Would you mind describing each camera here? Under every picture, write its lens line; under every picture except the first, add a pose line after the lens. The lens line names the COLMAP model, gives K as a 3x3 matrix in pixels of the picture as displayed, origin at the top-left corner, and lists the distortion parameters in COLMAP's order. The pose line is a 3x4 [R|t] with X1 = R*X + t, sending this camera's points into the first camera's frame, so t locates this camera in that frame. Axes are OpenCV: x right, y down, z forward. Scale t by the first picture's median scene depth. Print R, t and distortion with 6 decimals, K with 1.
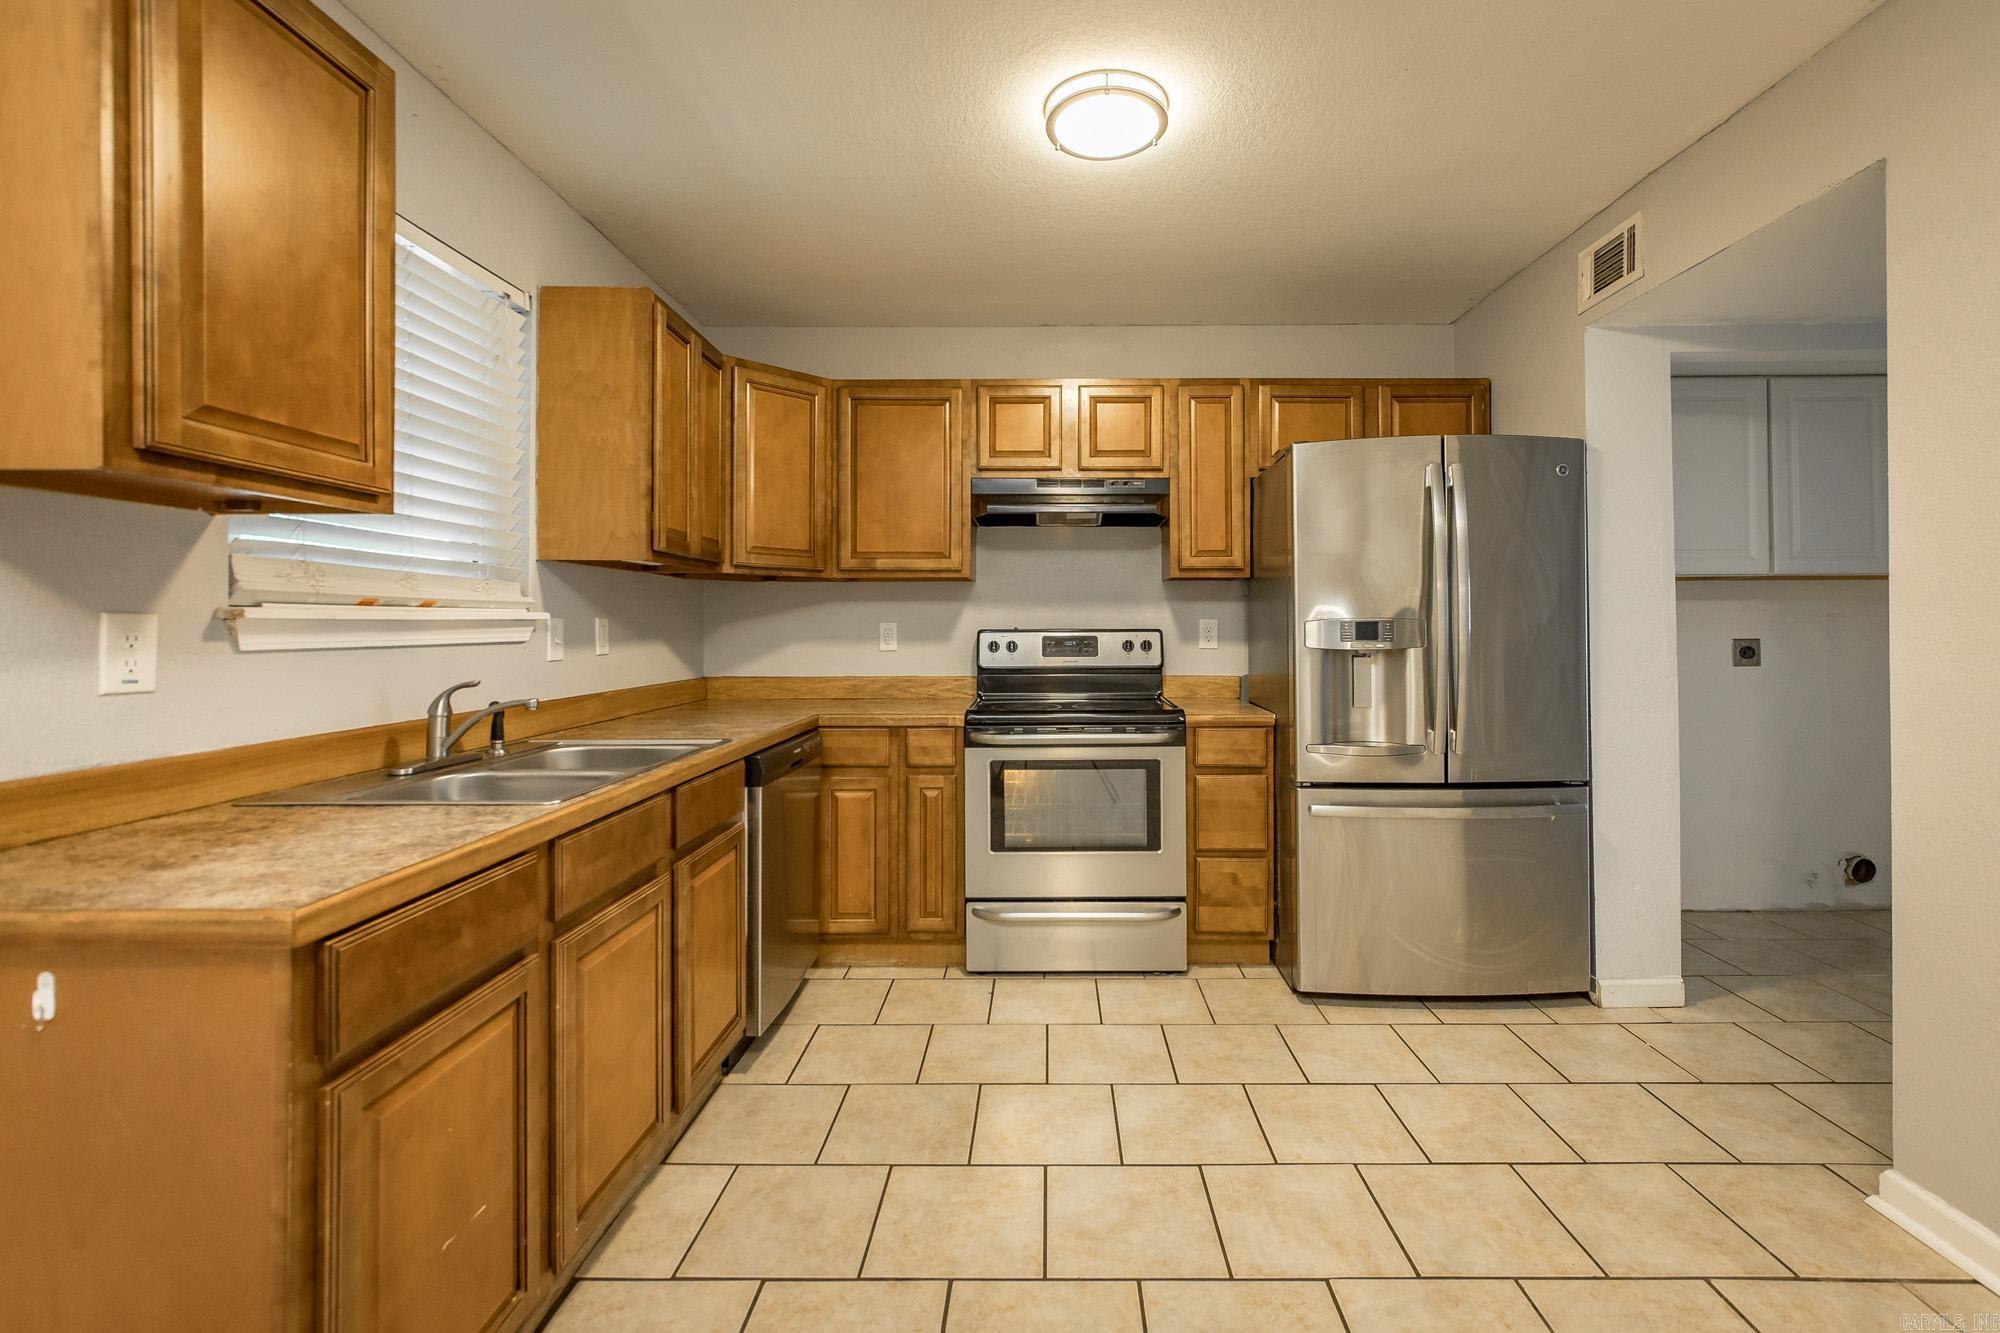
lens RADIAL K [[871.0, 0, 1042.6], [0, 871.0, 621.4], [0, 0, 1]] dist [-0.001068, -0.000392]
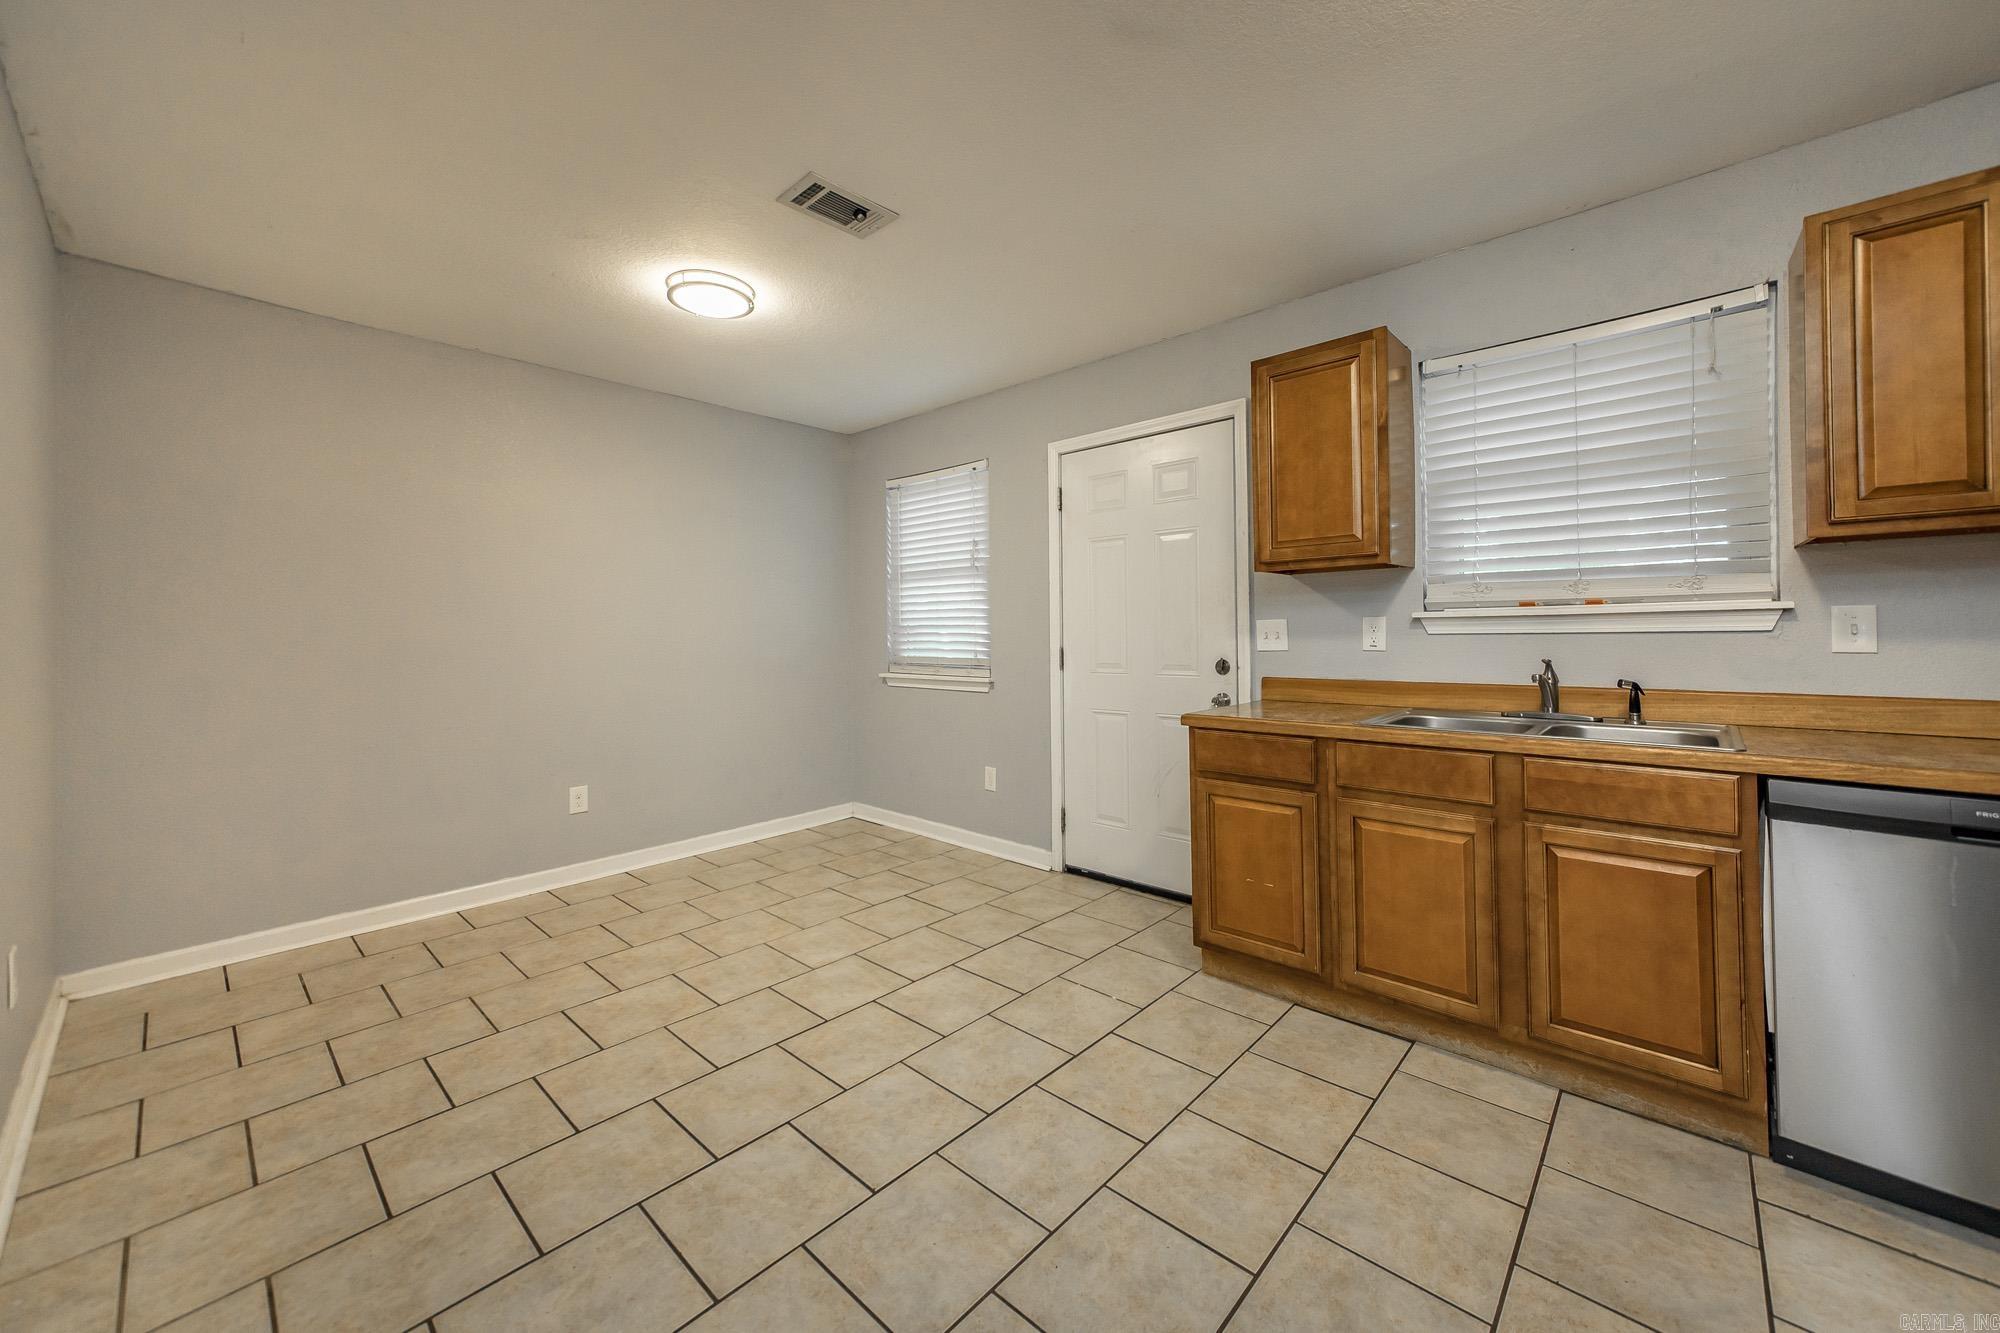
lens RADIAL K [[751.3, 0, 1026.2], [0, 751.3, 622.0], [0, 0, 1]] dist [0.006872, -0.000006]
pose [[-0.656098, 0.005371, -0.754657, 0.495486], [0.020675, 0.999727, -0.010859, 0.003739], [0.754392, -0.022727, -0.656030, 0.733498]]
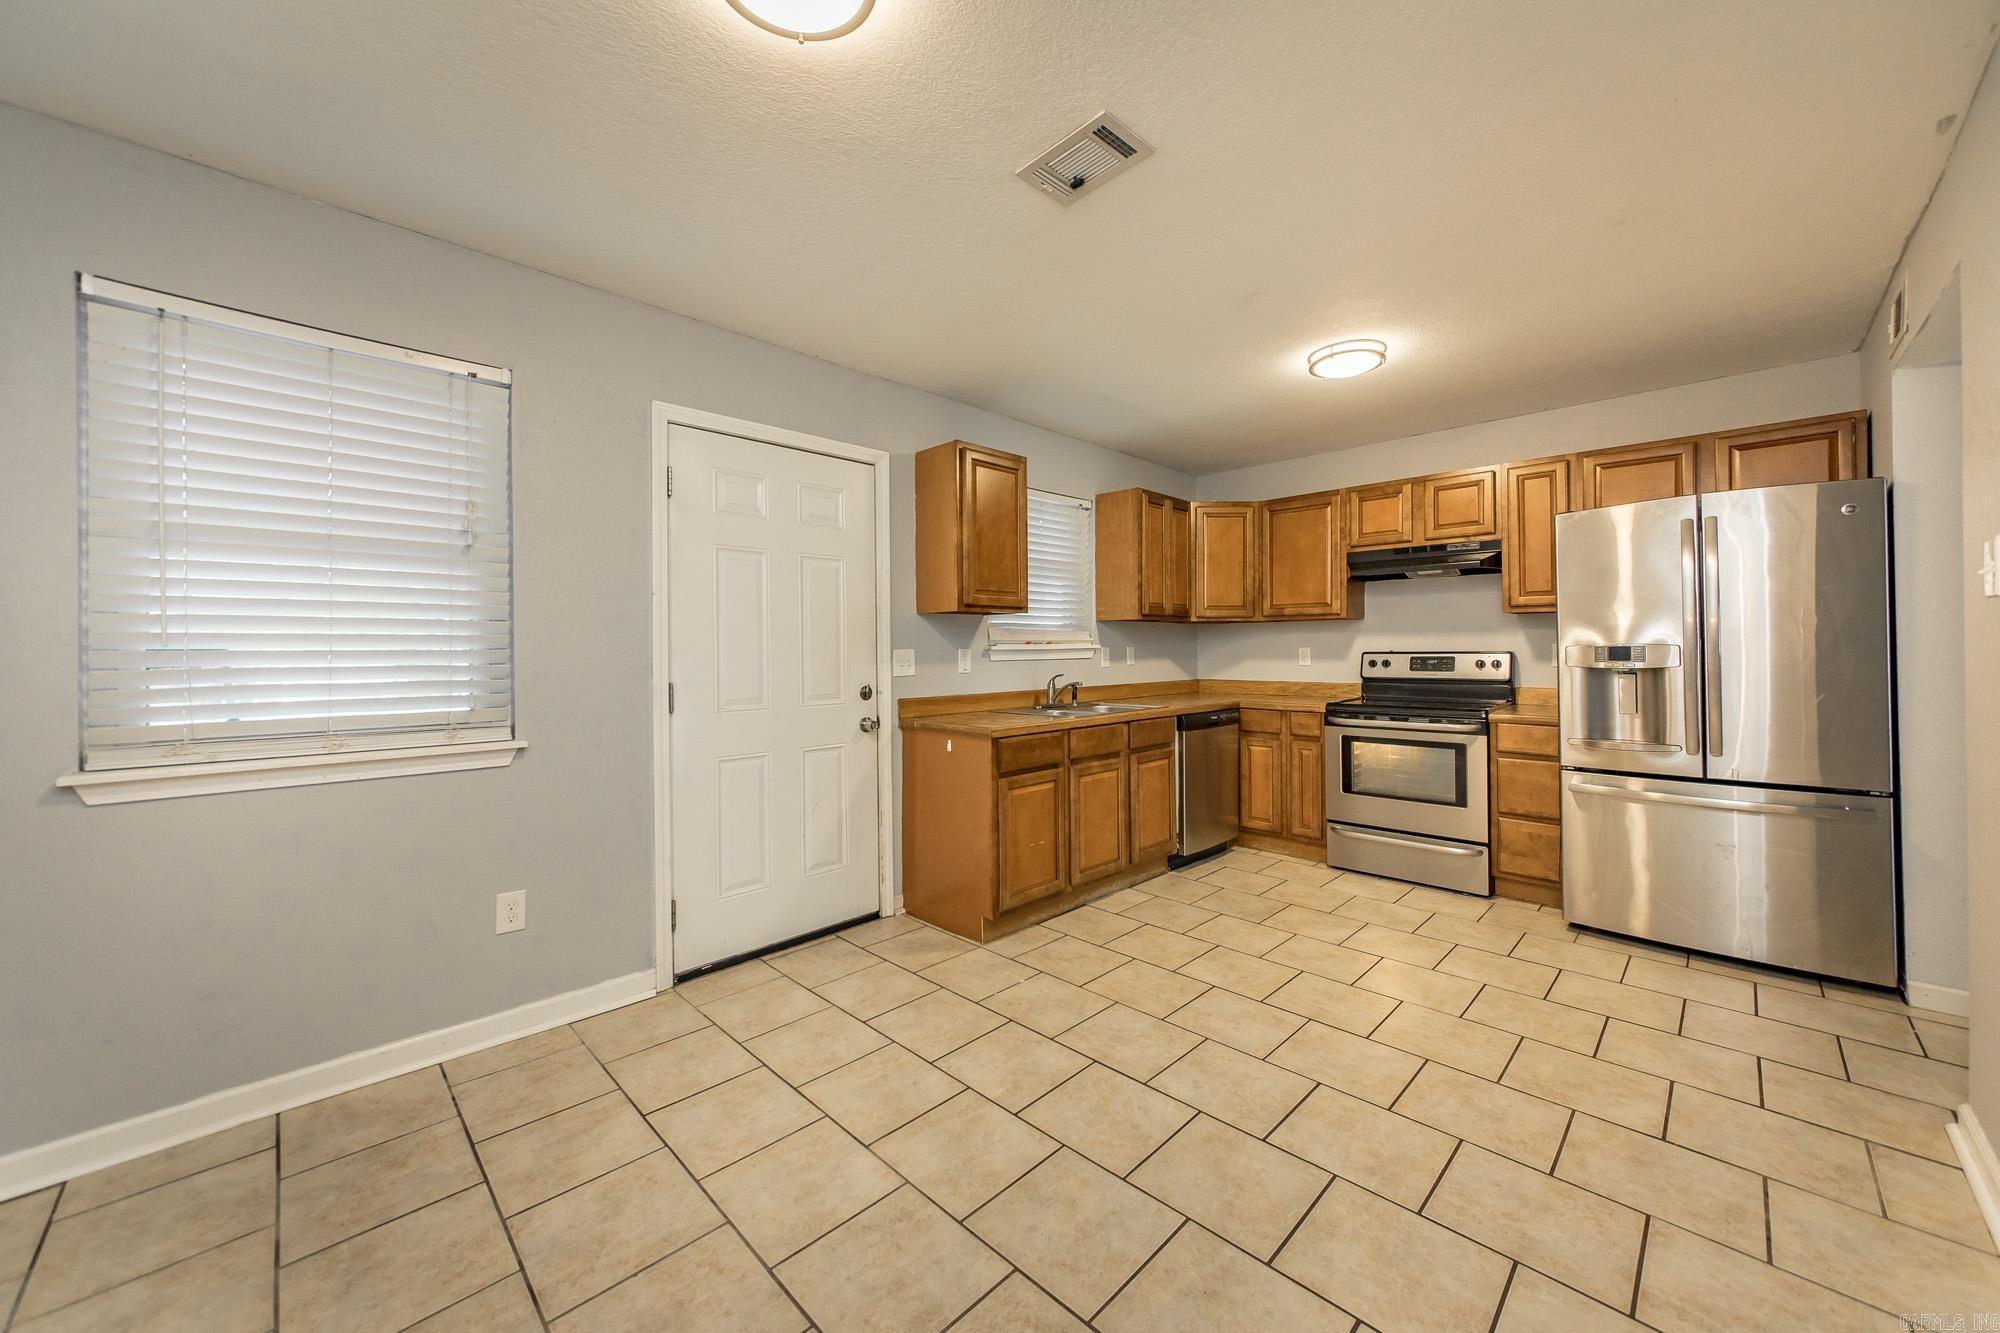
lens RADIAL K [[732.4, 0, 995.9], [0, 732.4, 646.5], [0, 0, 1]] dist [-0.003011, -0.000186]
pose [[0.707524, -0.005305, -0.706669, 0.434632], [0.008988, 0.999958, 0.001492, -0.008598], [0.706632, -0.007407, 0.707543, -0.384012]]
